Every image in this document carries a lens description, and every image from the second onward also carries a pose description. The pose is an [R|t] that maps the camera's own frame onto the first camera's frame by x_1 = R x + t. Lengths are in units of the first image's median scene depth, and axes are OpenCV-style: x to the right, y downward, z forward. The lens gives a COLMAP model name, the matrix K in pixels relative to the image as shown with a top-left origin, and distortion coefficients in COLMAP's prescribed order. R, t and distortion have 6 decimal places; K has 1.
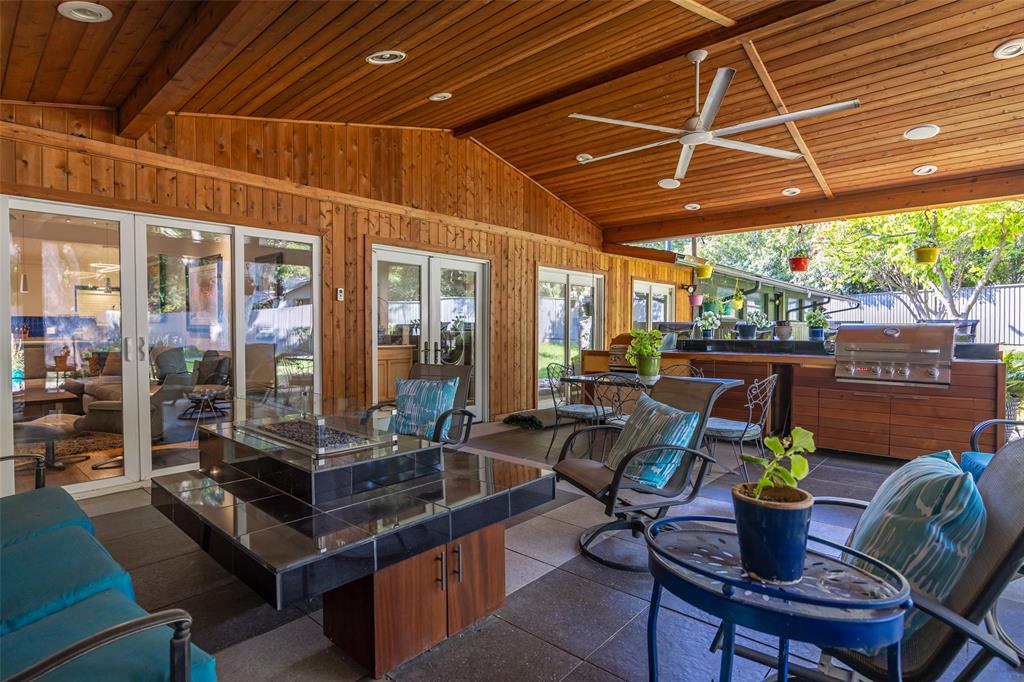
lens RADIAL K [[529.6, 0, 519.4], [0, 529.6, 338.8], [0, 0, 1]] dist [0.000365, -0.000401]
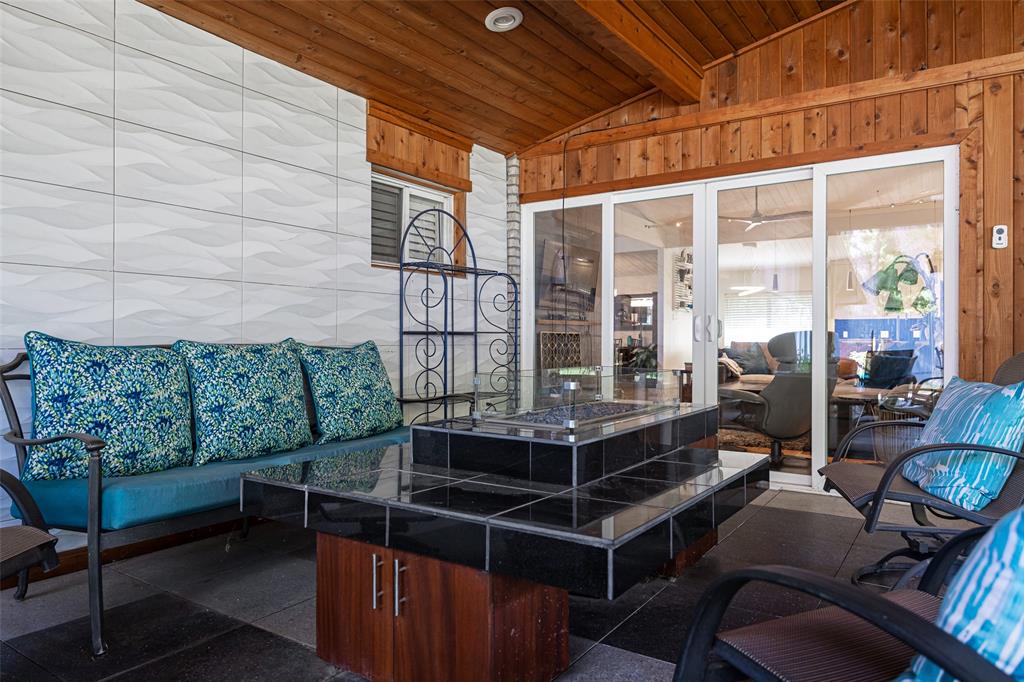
lens RADIAL K [[662.0, 0, 511.9], [0, 662.0, 335.3], [0, 0, 1]] dist [0.008283, -0.003055]
pose [[0.133409, -0.005619, -0.991045, 0.322853], [-0.022600, 0.999707, -0.008711, 0.042634], [0.990803, 0.023559, 0.133243, 0.446617]]
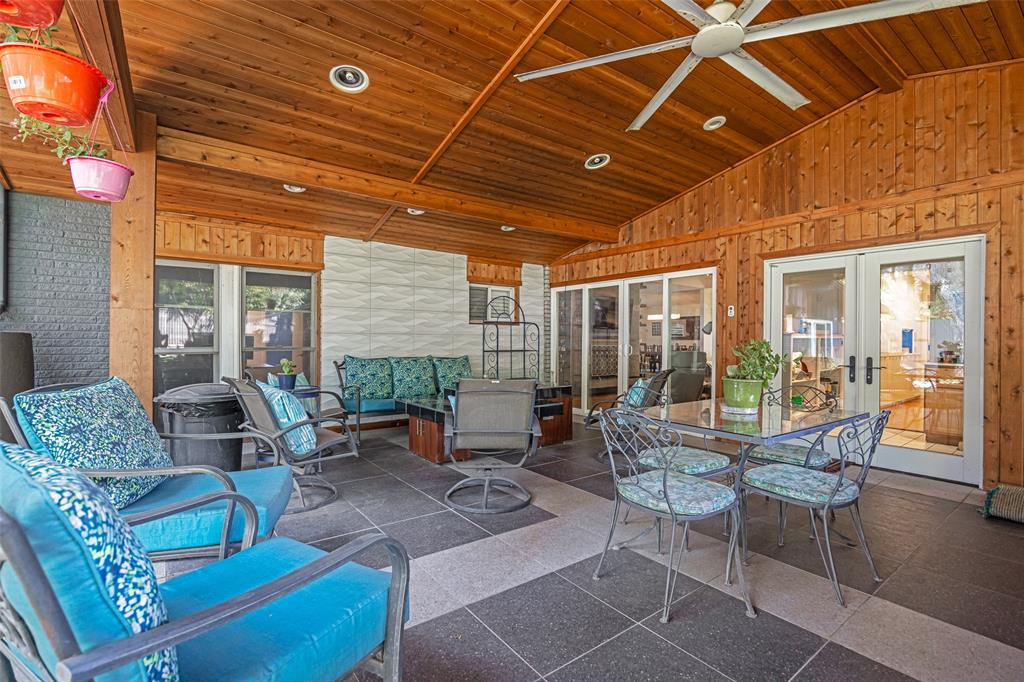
lens RADIAL K [[463.5, 0, 513.8], [0, 463.5, 339.9], [0, 0, 1]] dist [-0.001811, 0.000020]
pose [[-0.196218, 0.001540, -0.980559, 0.866842], [-0.025368, 0.999656, 0.006646, -0.015920], [0.980232, 0.026179, -0.196111, 0.816570]]
